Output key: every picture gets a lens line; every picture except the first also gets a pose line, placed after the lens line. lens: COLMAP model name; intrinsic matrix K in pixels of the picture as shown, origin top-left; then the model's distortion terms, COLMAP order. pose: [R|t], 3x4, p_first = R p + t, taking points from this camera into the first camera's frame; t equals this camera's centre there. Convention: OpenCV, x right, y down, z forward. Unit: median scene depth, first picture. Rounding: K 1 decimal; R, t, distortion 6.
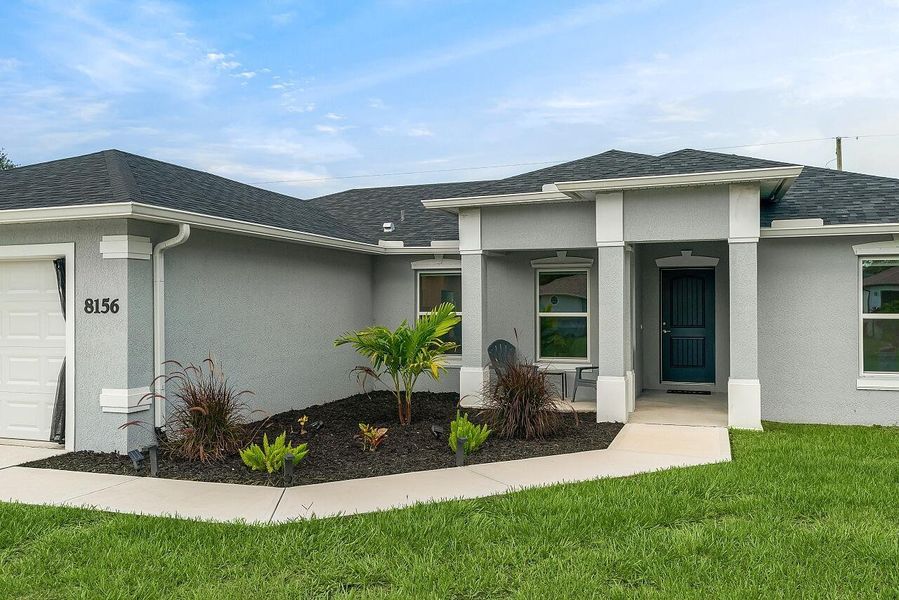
lens RADIAL K [[754.9, 0, 449.5], [0, 754.9, 300.0], [0, 0, 1]] dist [-0.003289, -0.001543]
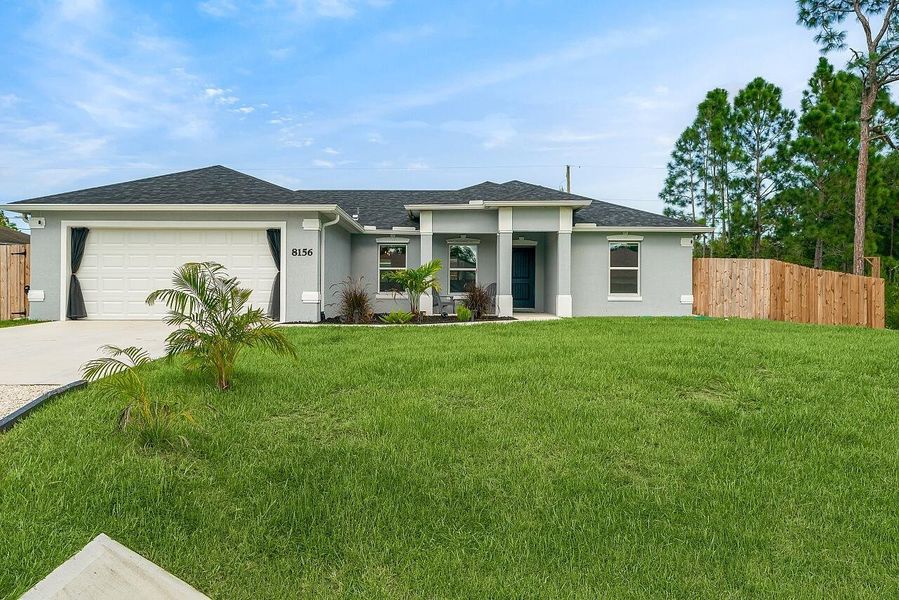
lens RADIAL K [[754.9, 0, 449.5], [0, 754.9, 300.0], [0, 0, 1]] dist [-0.003289, -0.001543]
pose [[0.935456, 0.004074, 0.353419, -0.669833], [-0.008777, 0.999893, 0.011705, 0.091508], [-0.353334, -0.014051, 0.935392, -0.900532]]
